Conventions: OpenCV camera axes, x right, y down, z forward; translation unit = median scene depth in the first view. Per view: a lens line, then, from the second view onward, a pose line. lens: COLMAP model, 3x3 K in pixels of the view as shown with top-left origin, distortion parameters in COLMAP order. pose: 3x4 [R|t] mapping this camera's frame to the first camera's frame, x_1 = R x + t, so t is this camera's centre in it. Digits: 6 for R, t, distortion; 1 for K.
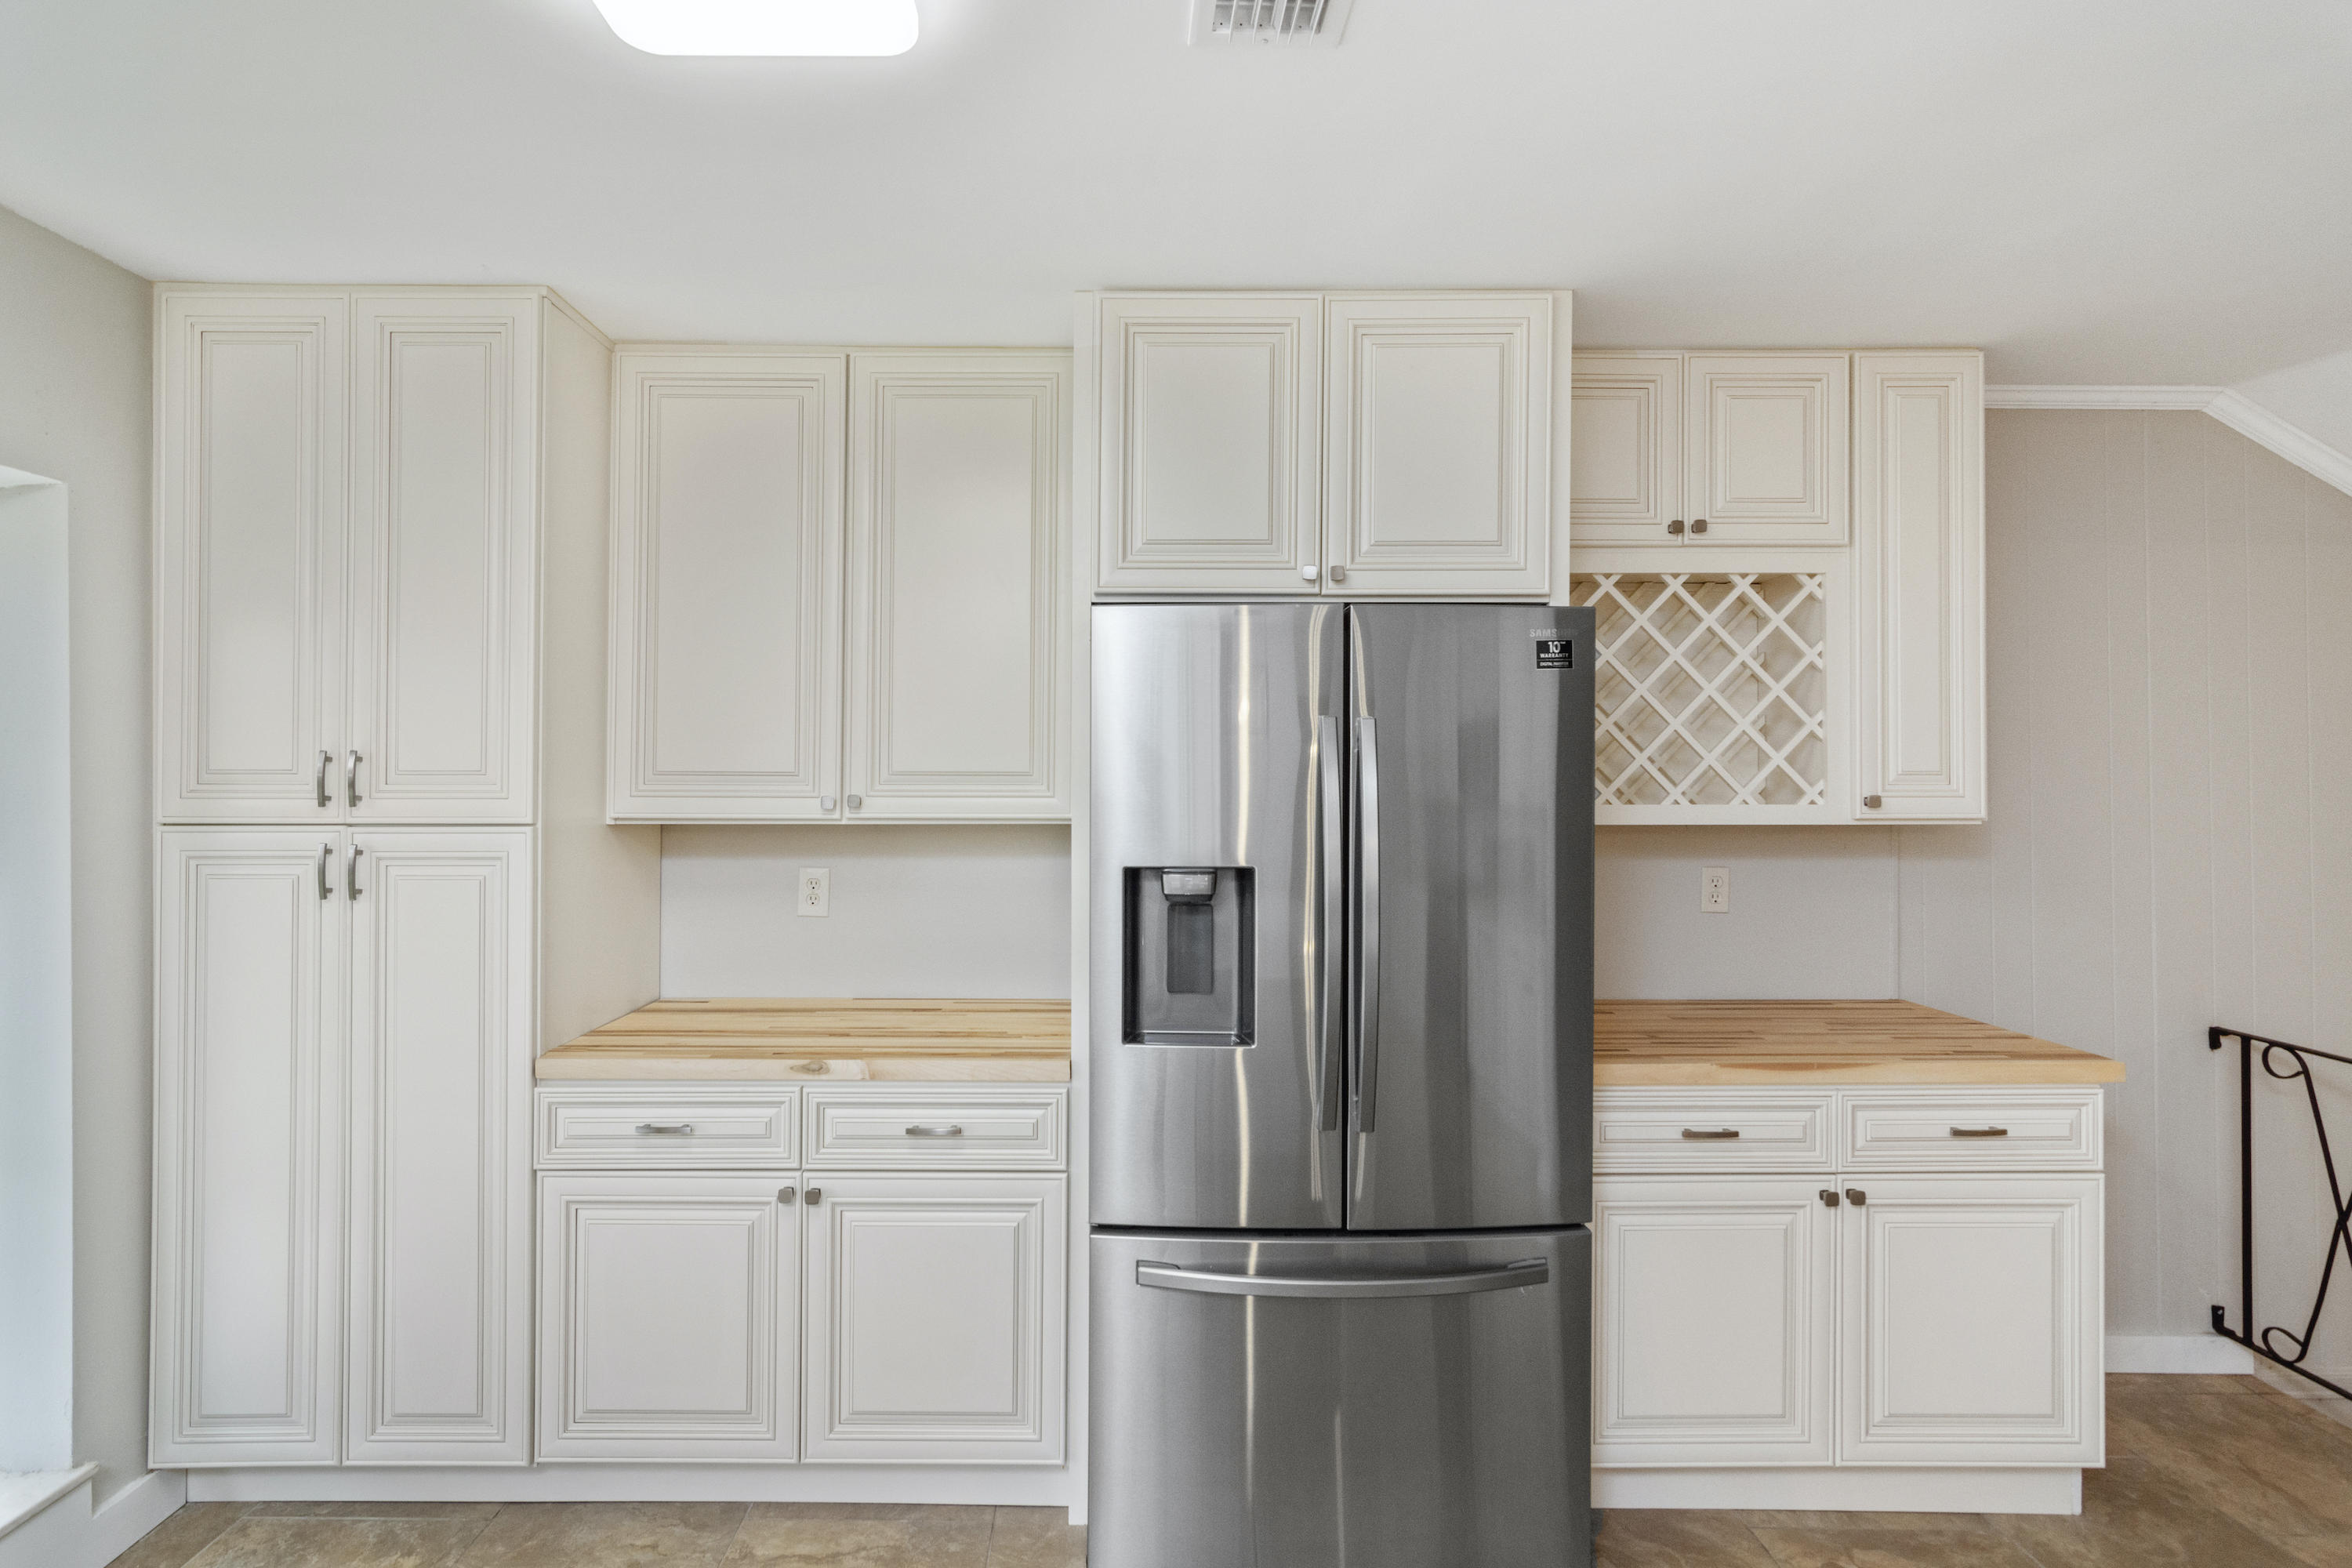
lens RADIAL K [[1135.7, 0, 1066.2], [0, 1135.7, 776.9], [0, 0, 1]] dist [0.004265, 0.001760]
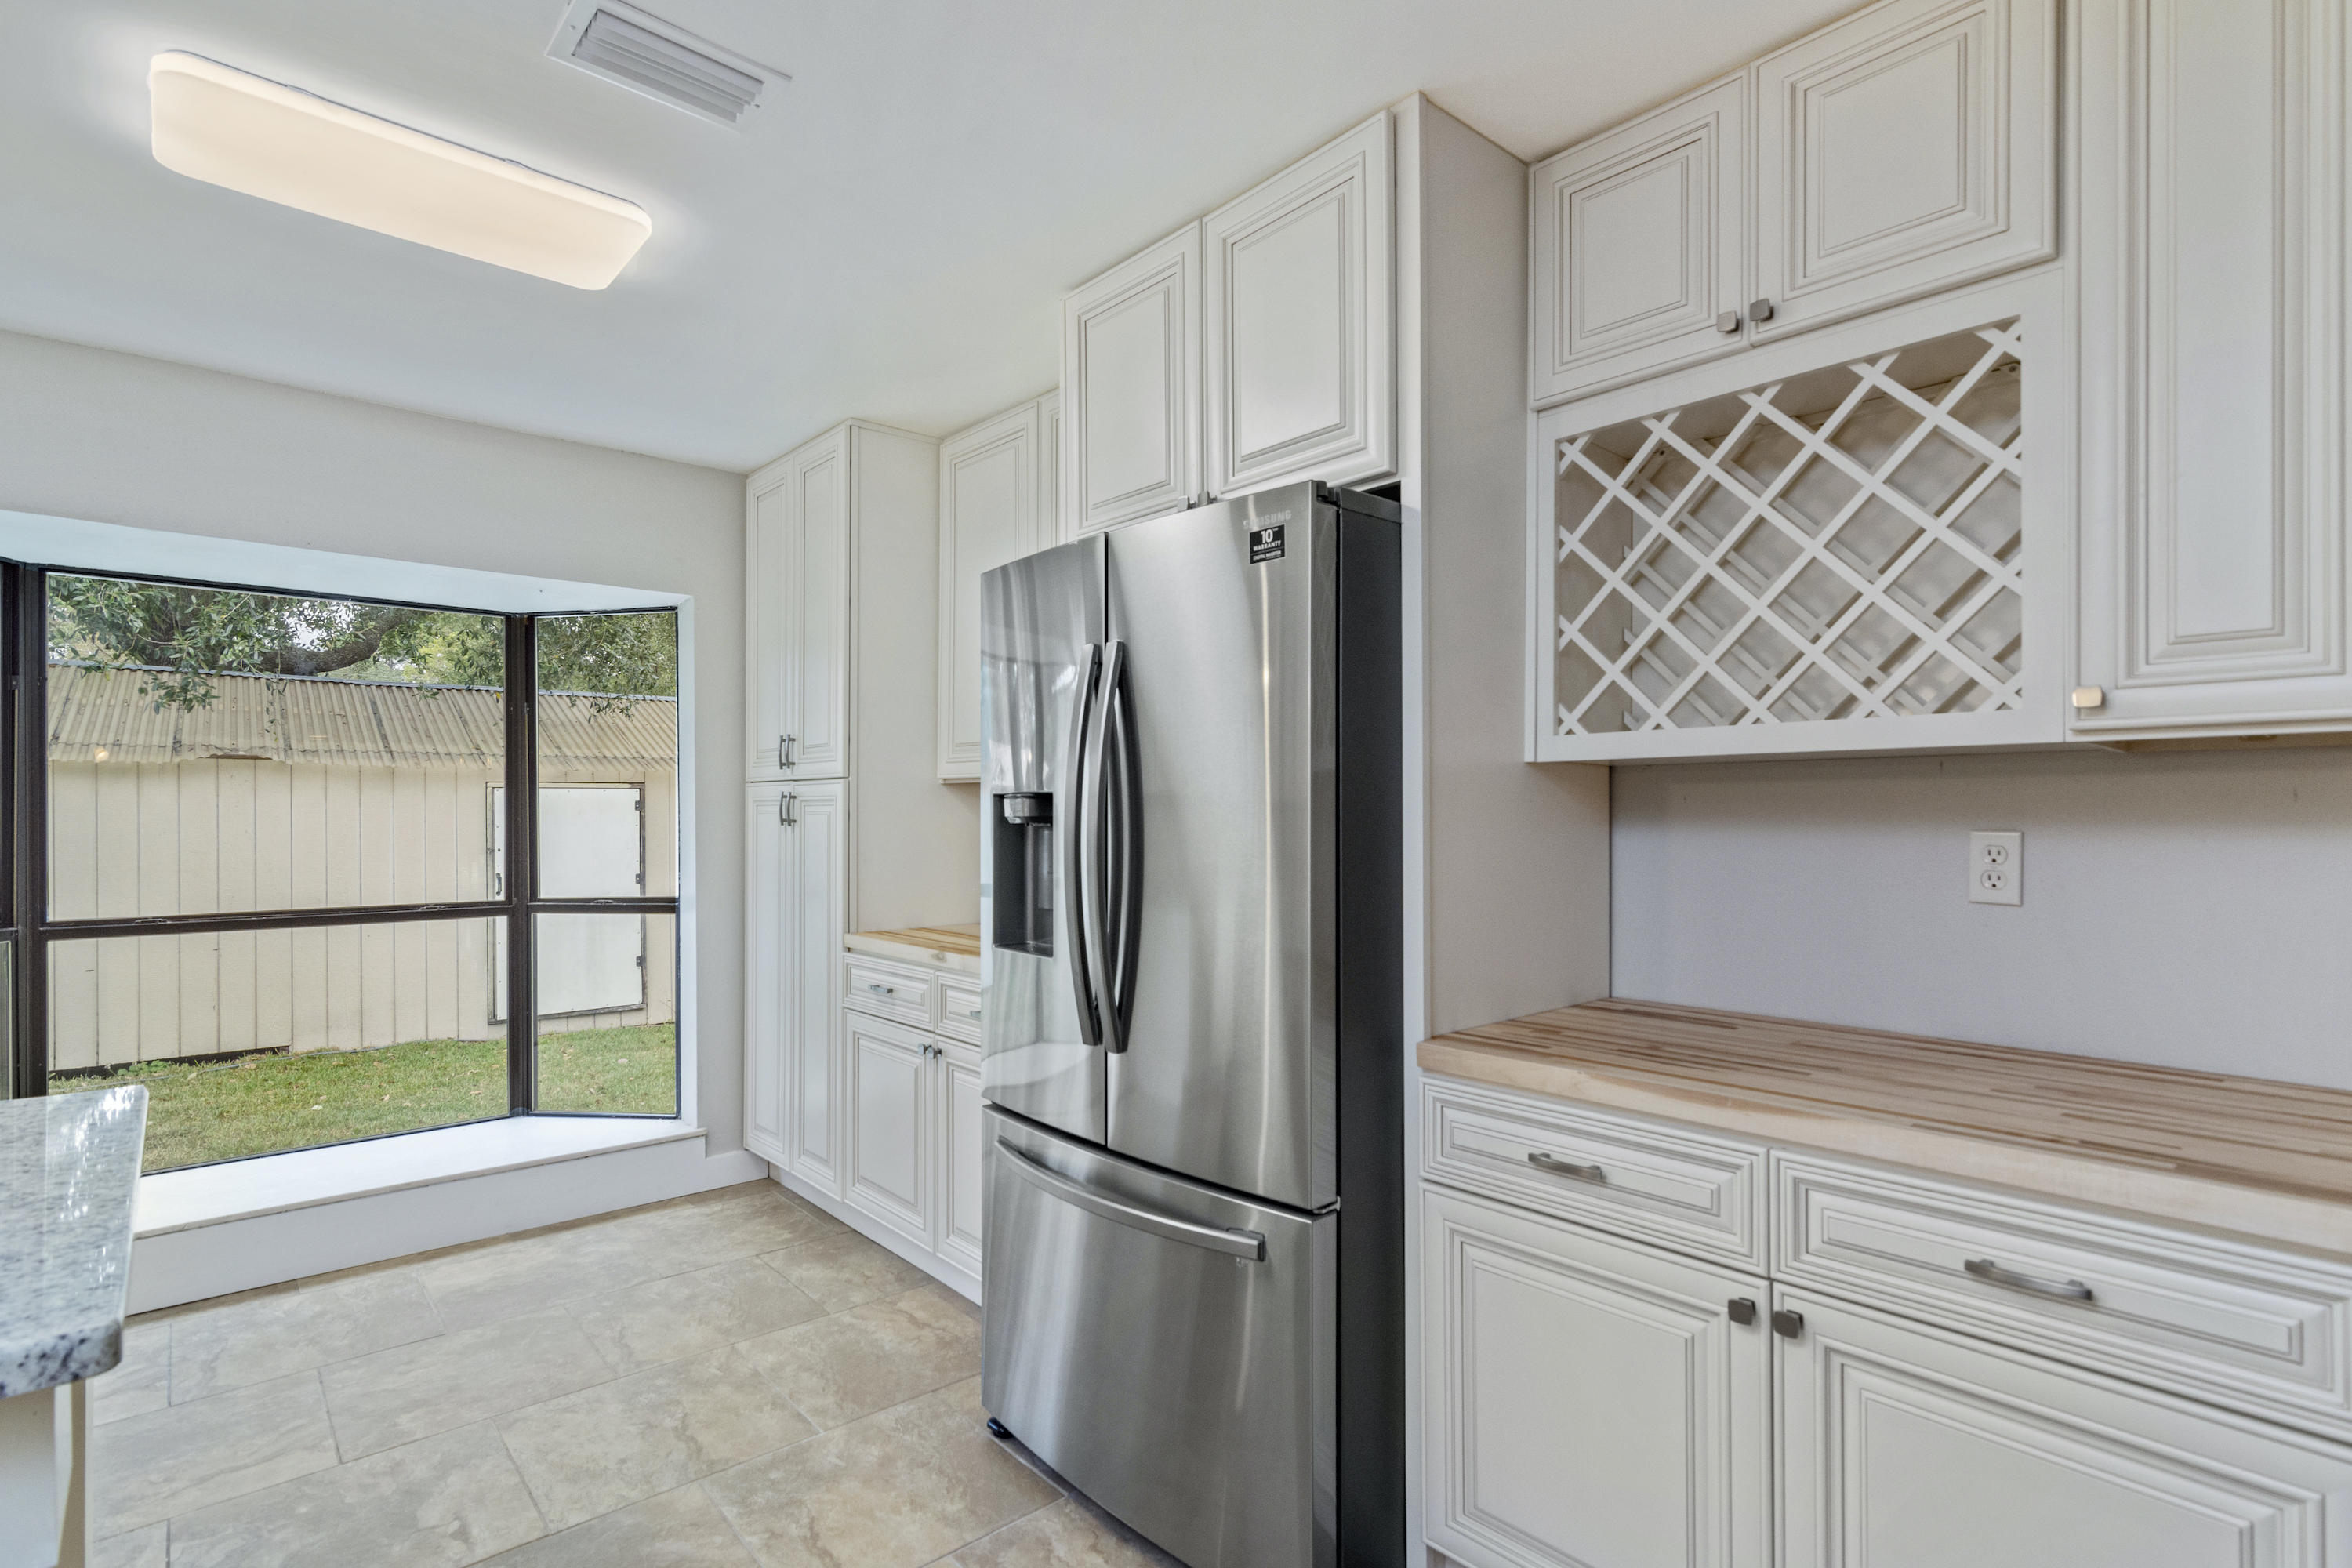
lens RADIAL K [[1113.7, 0, 1216.7], [0, 1113.7, 808.7], [0, 0, 1]] dist [0.003435, 0.000653]
pose [[0.676570, -0.005290, -0.736359, 0.919953], [-0.001038, 0.999966, -0.008137, 0.091195], [0.736377, 0.006269, 0.676542, 0.349884]]
